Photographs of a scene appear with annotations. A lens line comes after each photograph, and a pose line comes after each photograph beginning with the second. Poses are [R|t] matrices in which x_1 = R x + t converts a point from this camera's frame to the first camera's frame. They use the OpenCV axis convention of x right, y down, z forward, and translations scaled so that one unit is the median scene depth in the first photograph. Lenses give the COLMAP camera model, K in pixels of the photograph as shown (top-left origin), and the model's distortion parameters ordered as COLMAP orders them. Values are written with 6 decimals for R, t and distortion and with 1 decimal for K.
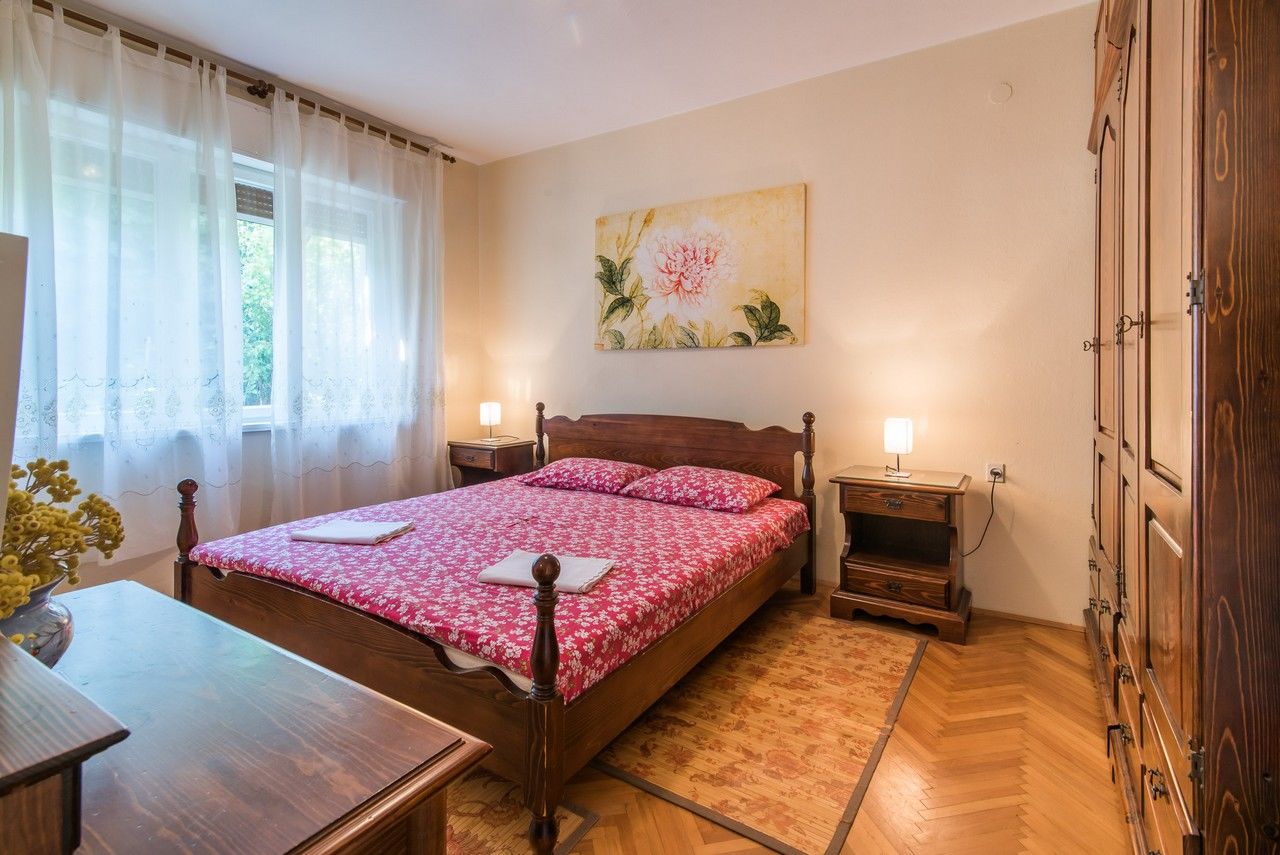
lens RADIAL K [[590.8, 0, 643.0], [0, 590.8, 384.2], [0, 0, 1]] dist [0.001753, -0.000047]
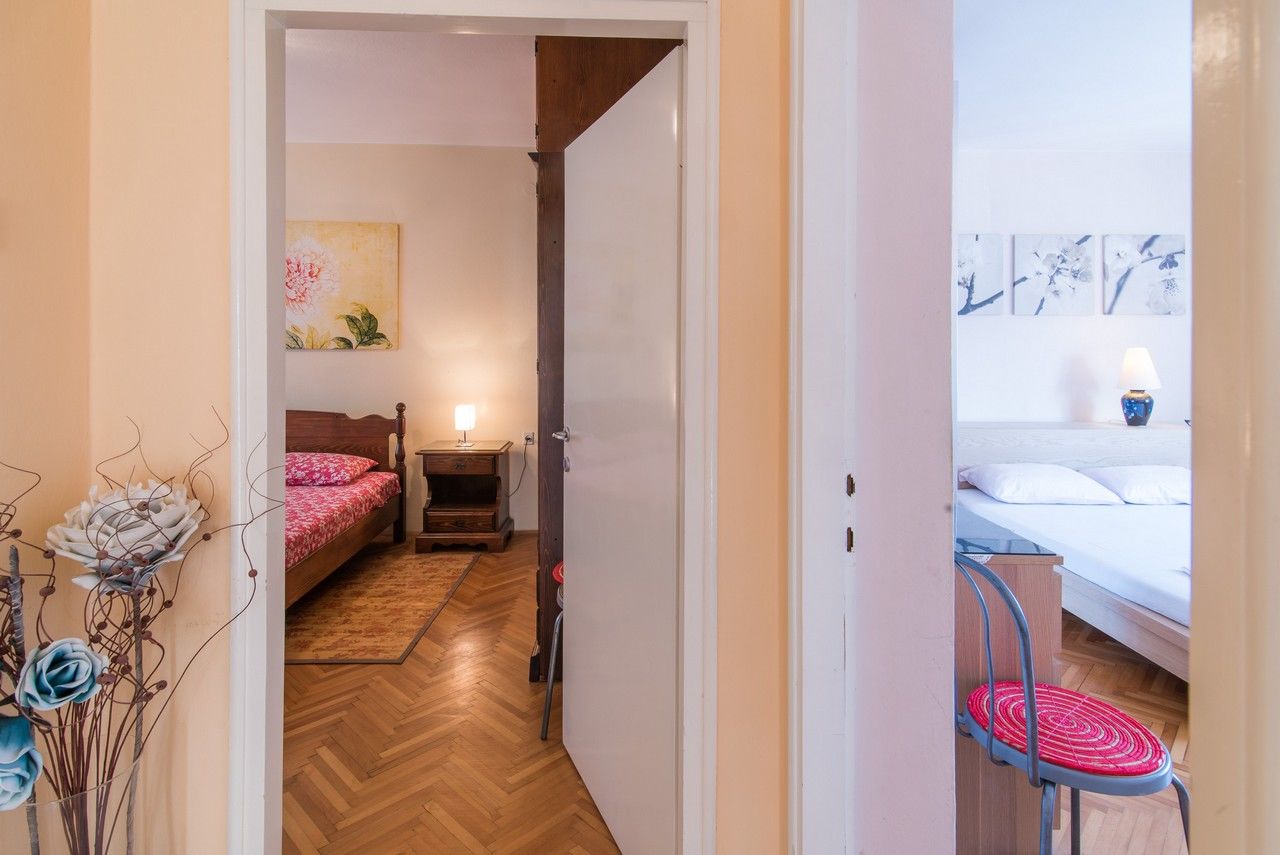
lens RADIAL K [[670.7, 0, 647.2], [0, 670.7, 348.5], [0, 0, 1]] dist [0.028753, -0.001073]
pose [[0.822820, 0.003028, 0.568293, -0.116839], [0.001722, 0.999968, -0.007821, -0.060058], [-0.568299, 0.007414, 0.822789, -0.534430]]
